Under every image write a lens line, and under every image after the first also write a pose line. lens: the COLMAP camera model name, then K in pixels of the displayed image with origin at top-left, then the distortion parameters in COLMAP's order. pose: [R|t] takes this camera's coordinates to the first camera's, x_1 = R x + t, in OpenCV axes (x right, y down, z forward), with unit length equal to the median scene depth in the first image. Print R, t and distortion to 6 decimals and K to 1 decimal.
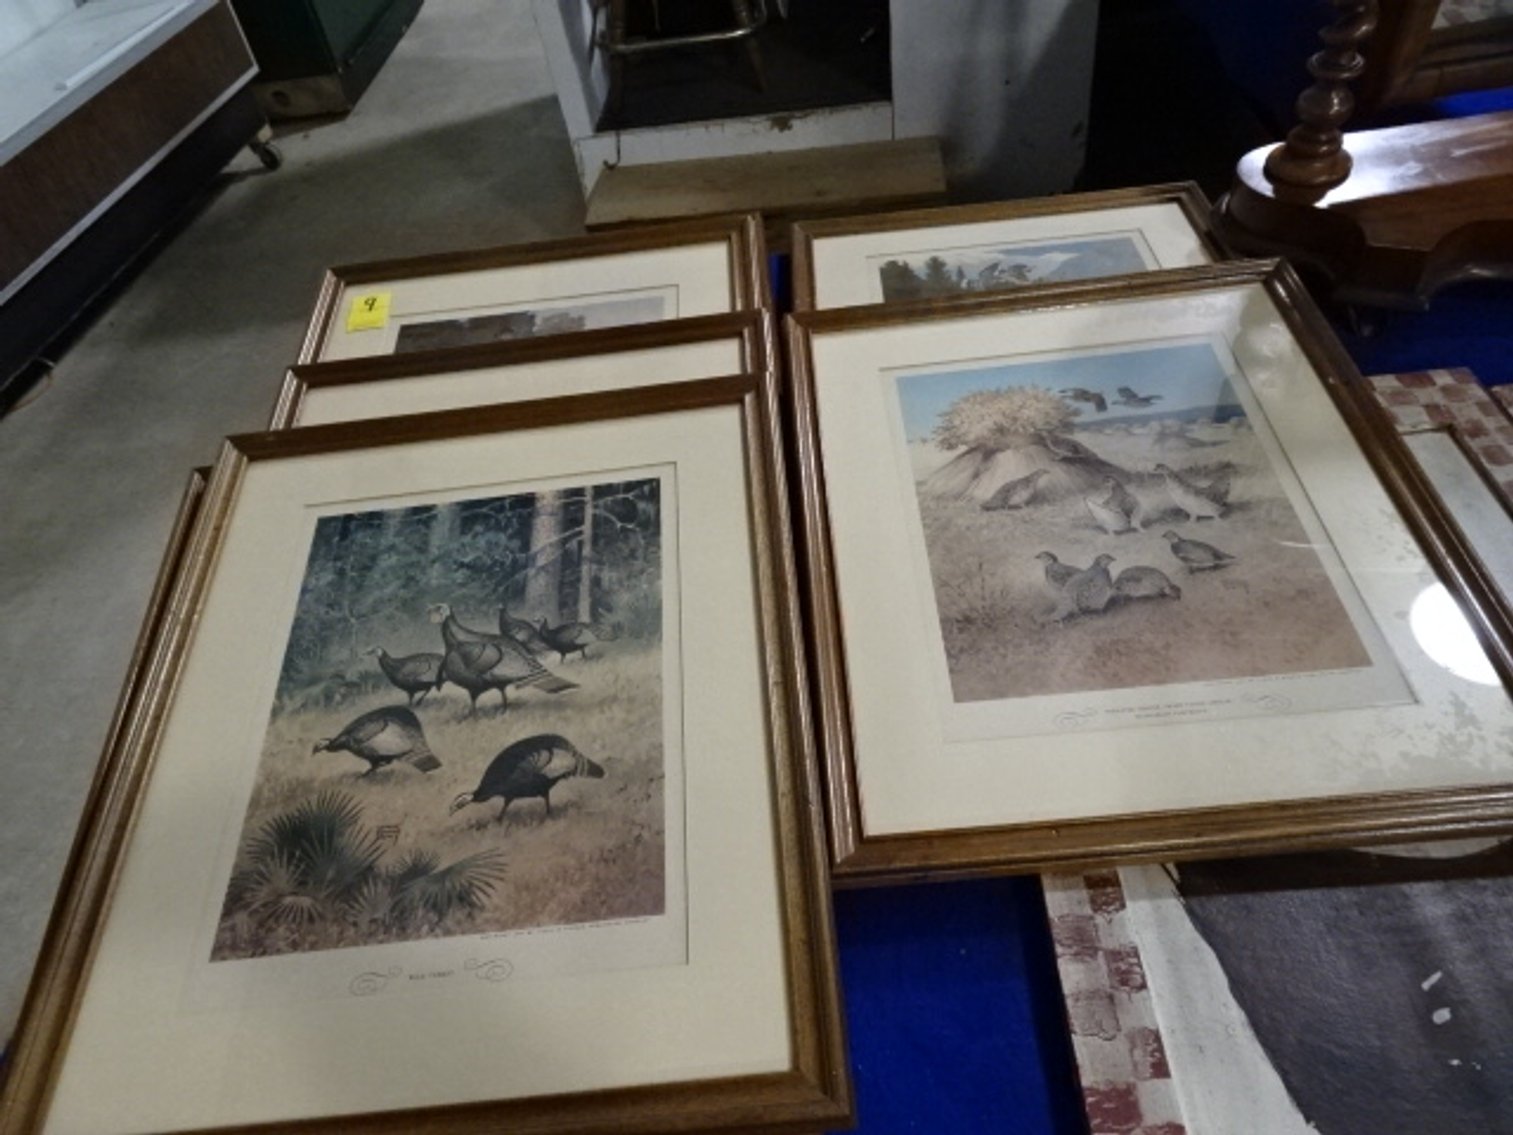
lens RADIAL K [[1079.8, 0, 759.1], [0, 1079.8, 572.0], [0, 0, 1]] dist [0.012346, -0.002167]
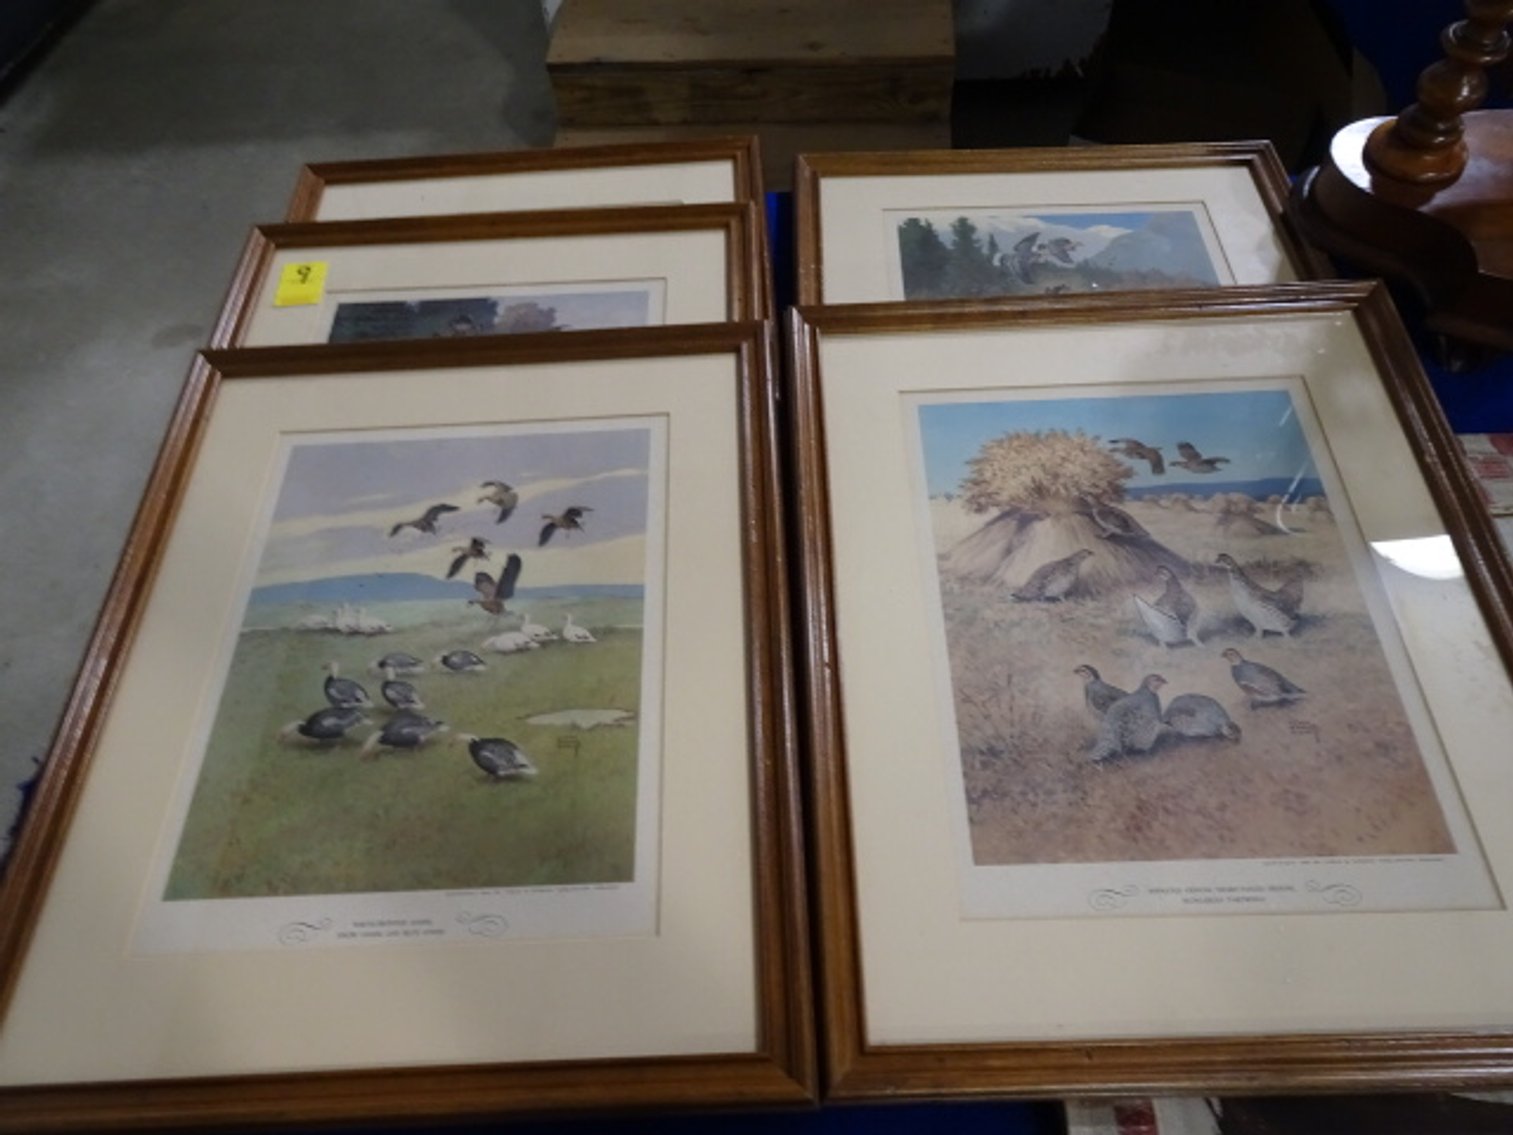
lens RADIAL K [[1079.8, 0, 753.4], [0, 1079.8, 561.6], [0, 0, 1]] dist [0.012346, -0.002167]
pose [[0.997542, 0.051361, 0.047668, -0.039825], [-0.058279, 0.985811, 0.157418, -0.202436], [-0.038906, -0.159809, 0.986381, 0.165236]]
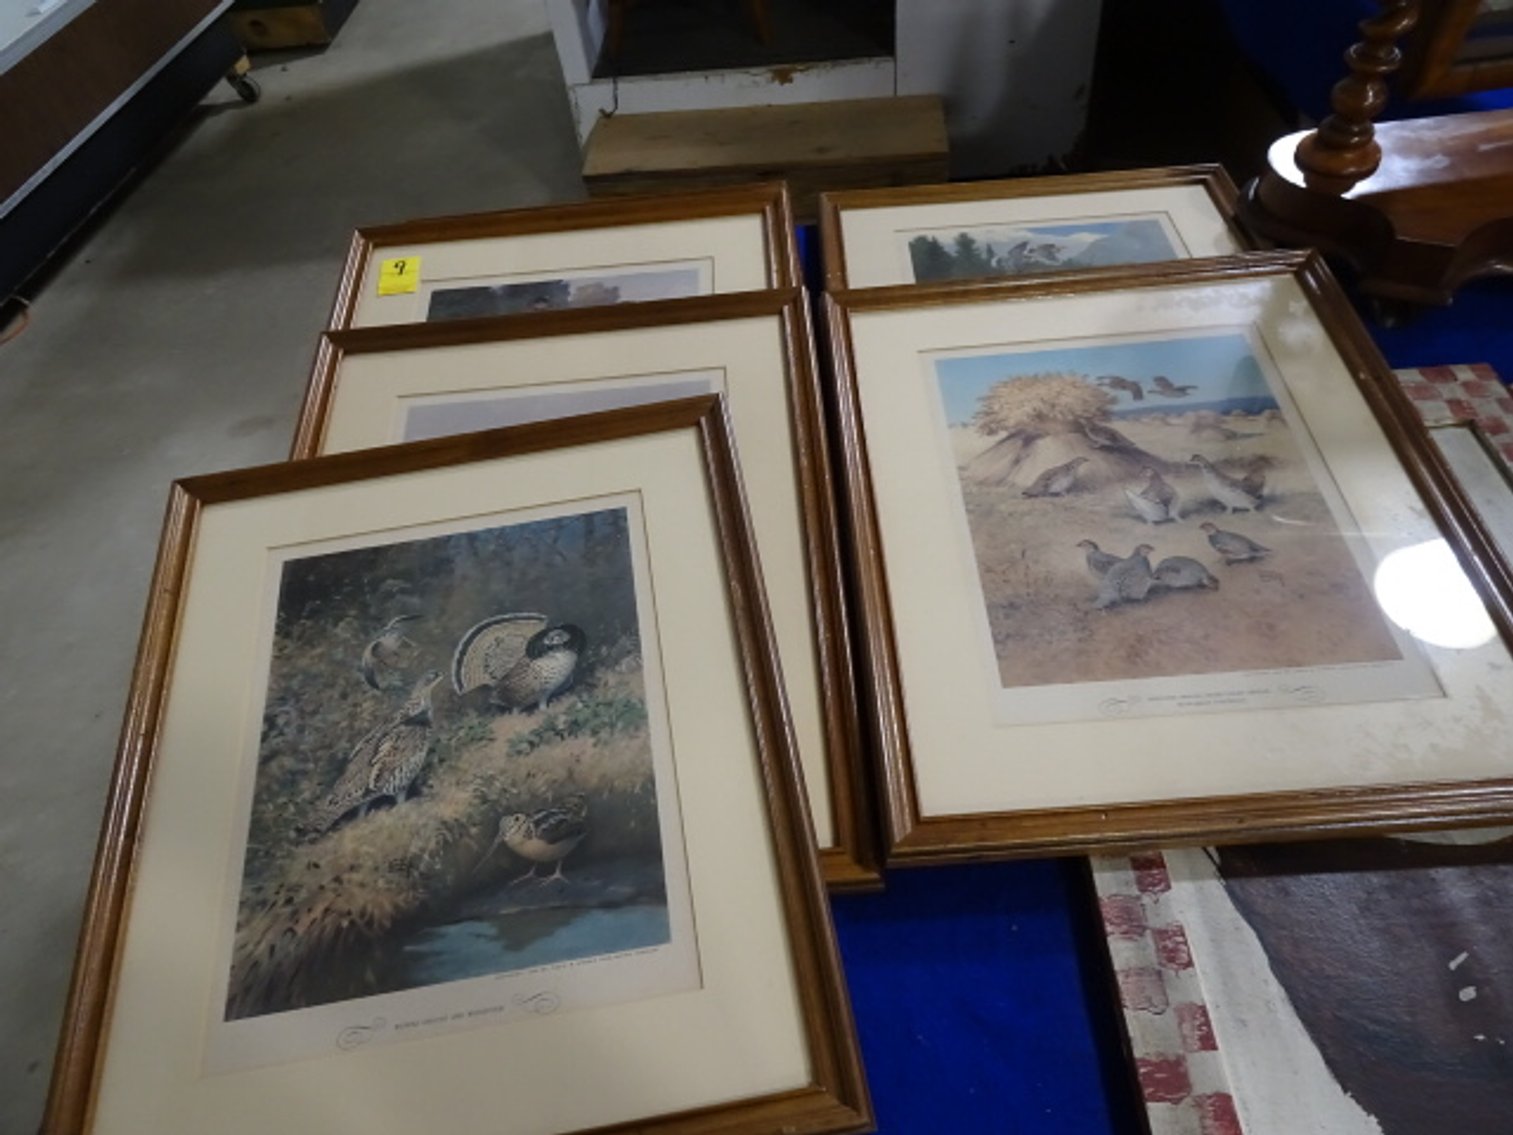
lens RADIAL K [[1079.8, 0, 758.8], [0, 1079.8, 571.5], [0, 0, 1]] dist [0.012346, -0.002167]
pose [[0.999368, 0.017910, 0.030691, -0.072293], [-0.019335, 0.998717, 0.046793, -0.028604], [-0.029814, -0.047357, 0.998433, -0.017774]]
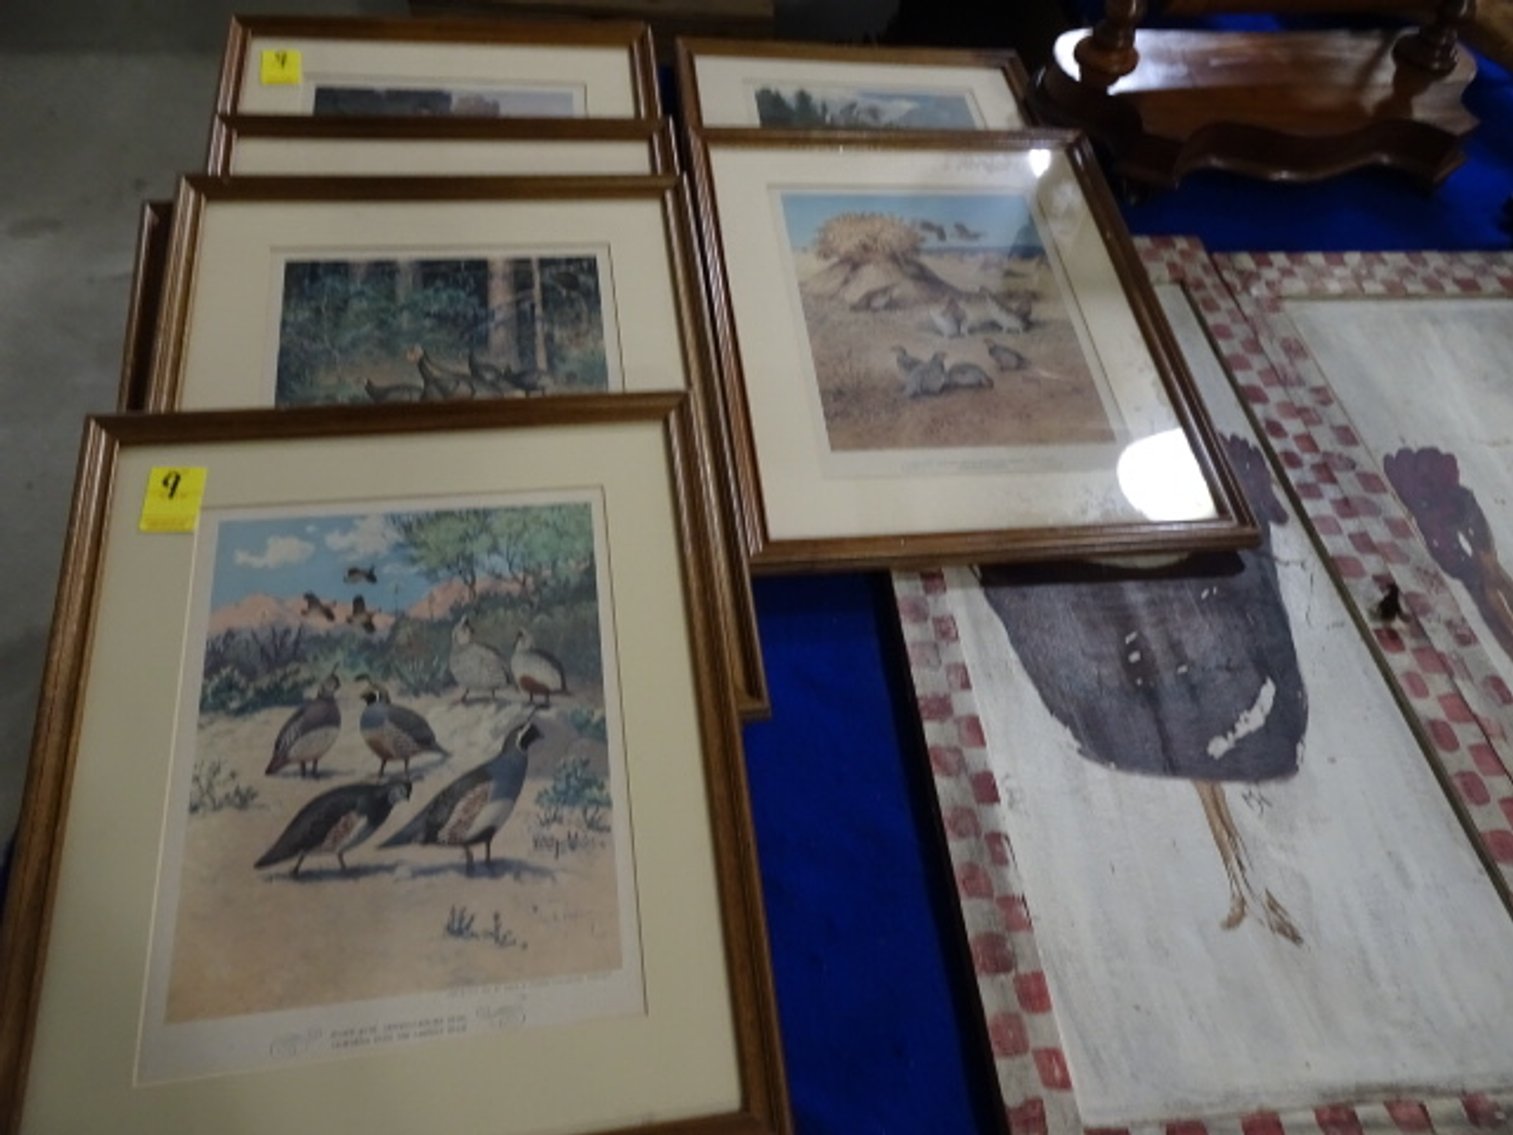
lens RADIAL K [[1079.8, 0, 758.4], [0, 1079.8, 576.2], [0, 0, 1]] dist [0.012346, -0.002167]
pose [[0.972251, 0.037682, 0.230885, -0.173770], [-0.073437, 0.986215, 0.148283, 0.068393], [-0.222115, -0.161124, 0.961615, -0.237281]]
